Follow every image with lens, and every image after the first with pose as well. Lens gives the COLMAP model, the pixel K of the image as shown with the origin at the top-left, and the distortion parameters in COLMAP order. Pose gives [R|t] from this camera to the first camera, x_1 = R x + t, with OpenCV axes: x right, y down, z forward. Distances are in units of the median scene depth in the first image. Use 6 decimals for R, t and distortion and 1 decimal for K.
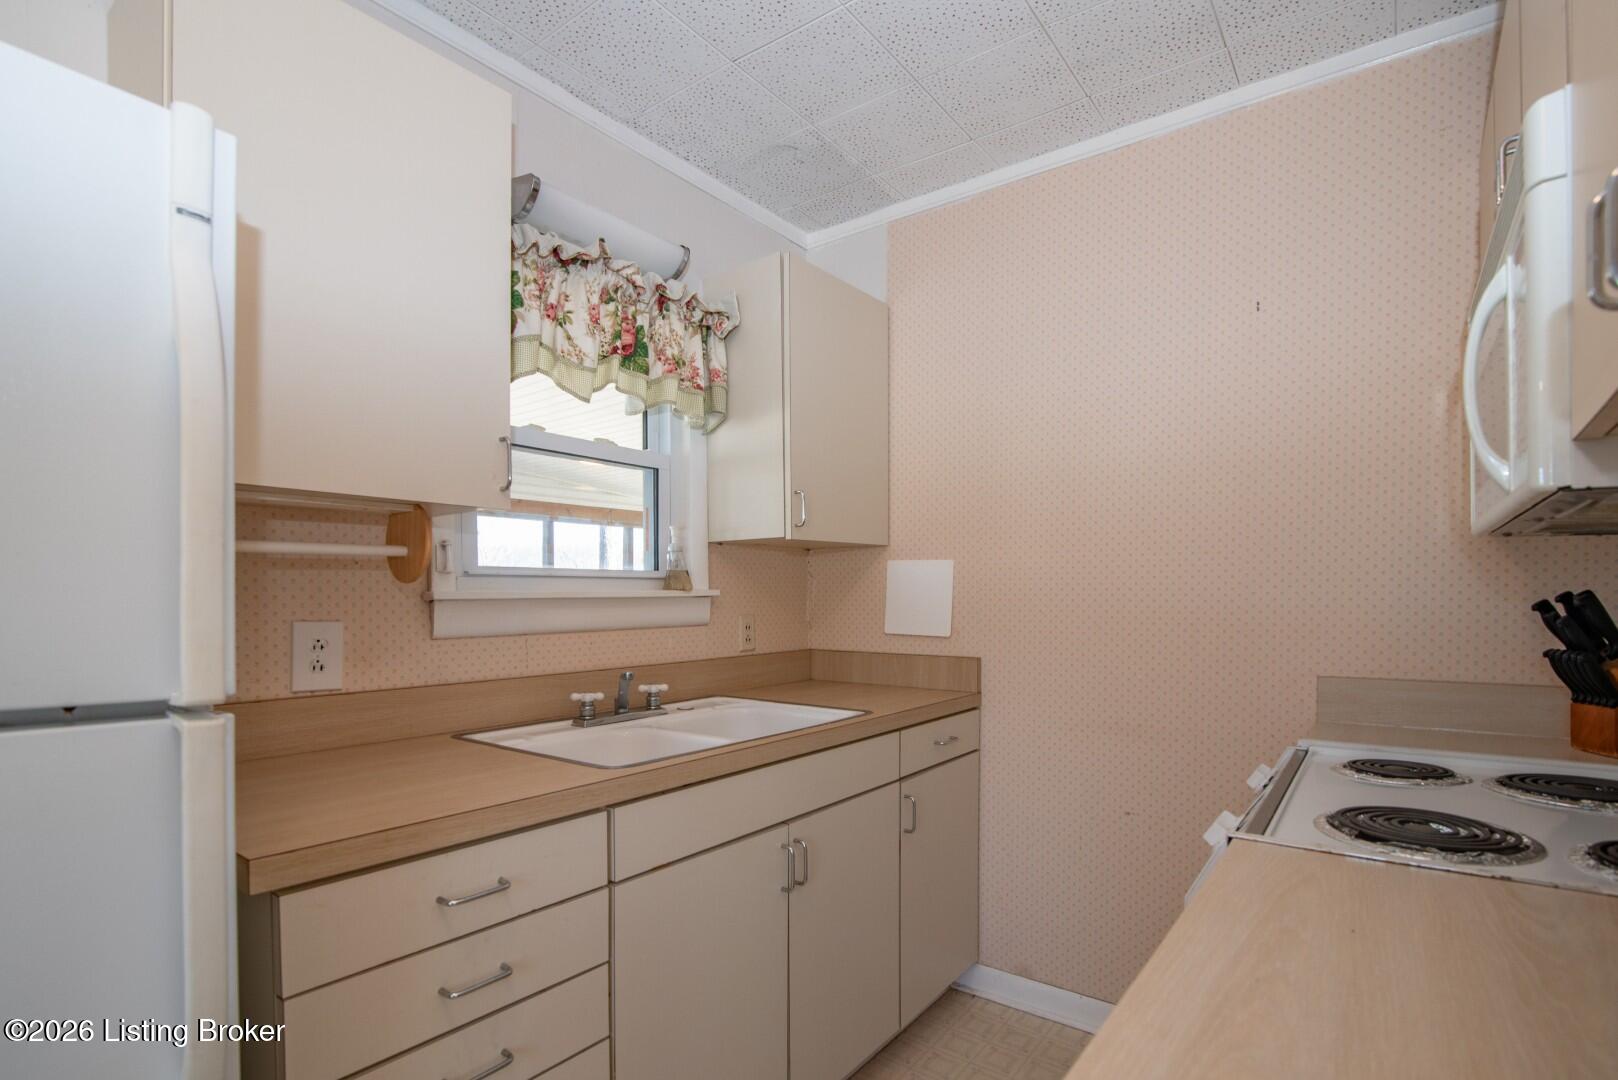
lens RADIAL K [[788.5, 0, 805.2], [0, 788.5, 622.5], [0, 0, 1]] dist [-0.018618, 0.000289]
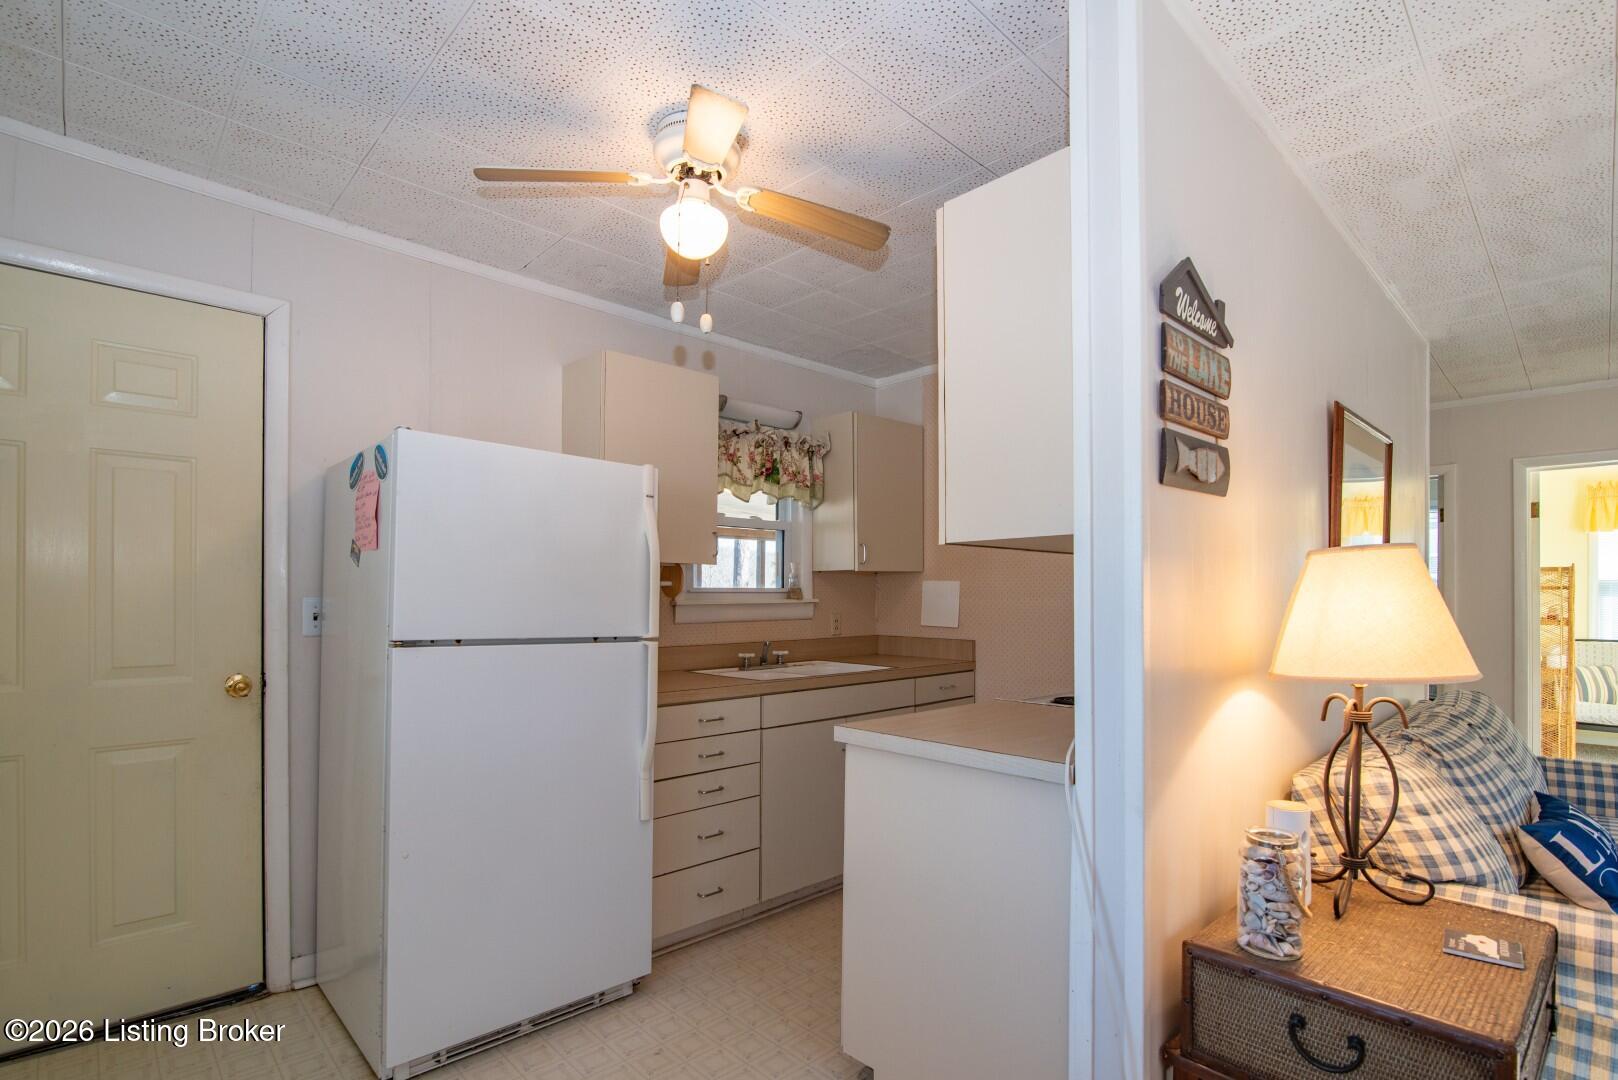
lens RADIAL K [[776.3, 0, 805.9], [0, 776.3, 594.2], [0, 0, 1]] dist [-0.011573, 0.000094]
pose [[0.987302, 0.002082, -0.158840, 0.148376], [-0.007855, 0.999331, -0.035725, 0.010583], [0.158659, 0.036519, 0.986658, -0.758716]]
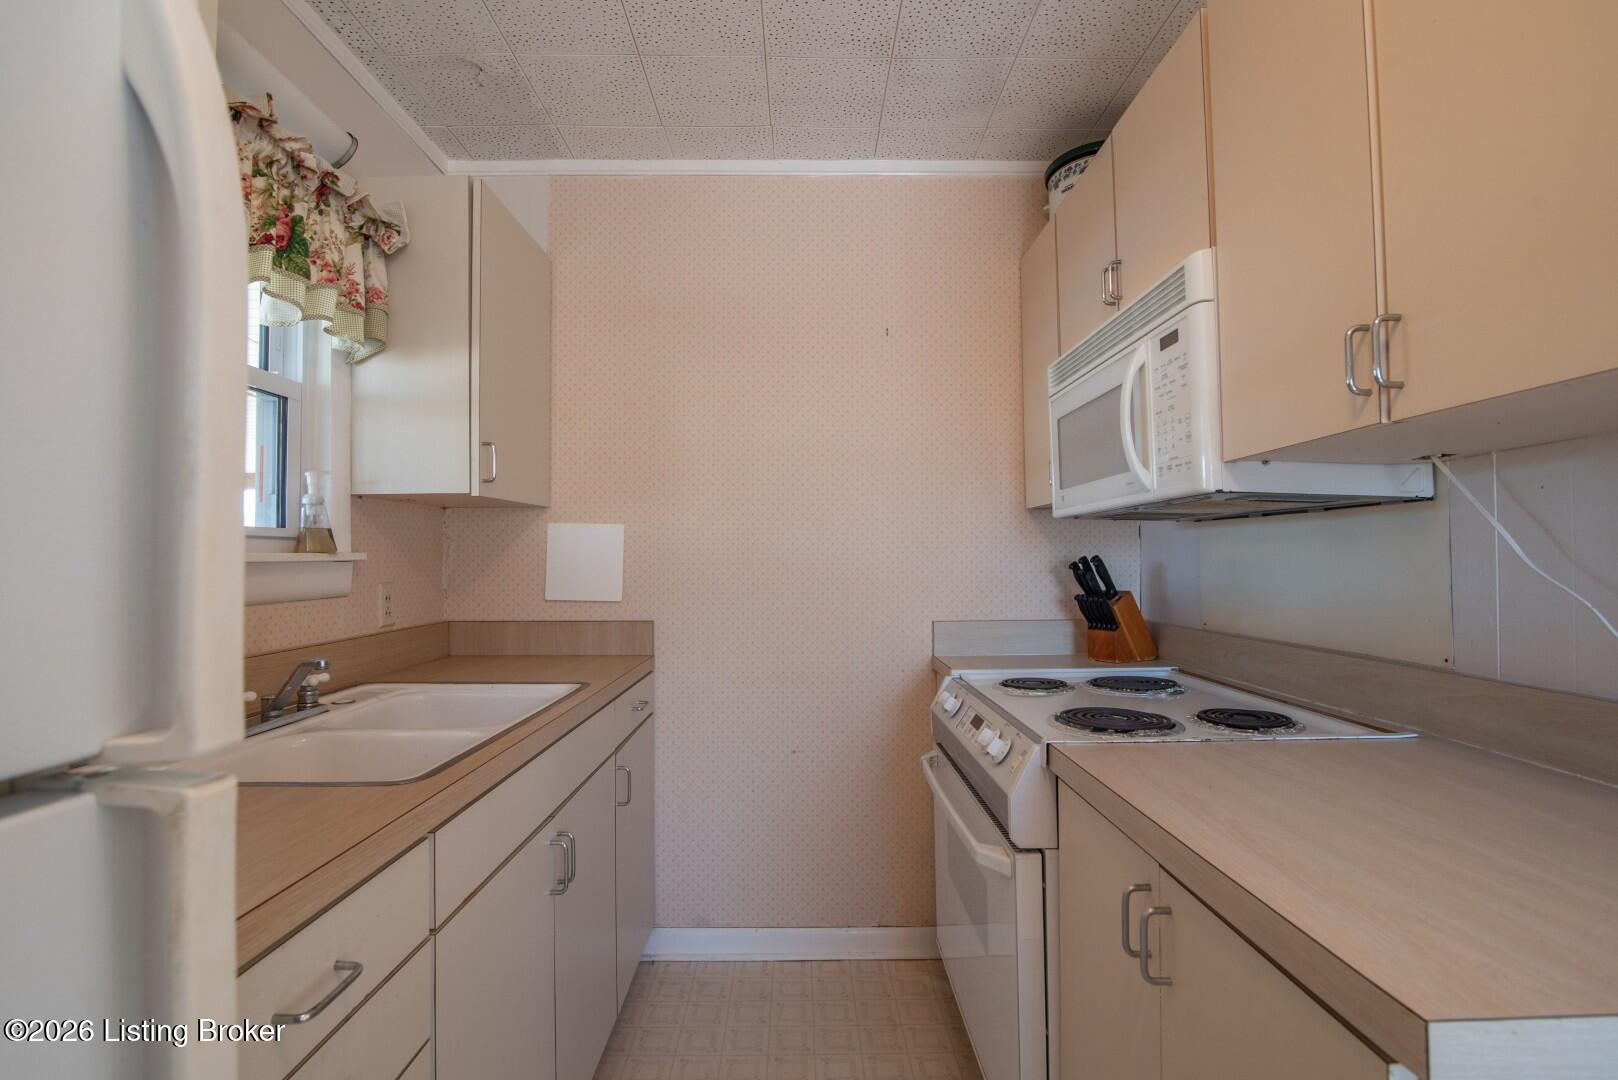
lens RADIAL K [[763.4, 0, 812.5], [0, 763.4, 545.1], [0, 0, 1]] dist [-0.018371, 0.000101]
pose [[0.790558, 0.010659, 0.612294, -0.249110], [0.022895, 0.998635, -0.046944, -0.002125], [-0.611959, 0.051131, 0.789235, 0.102606]]
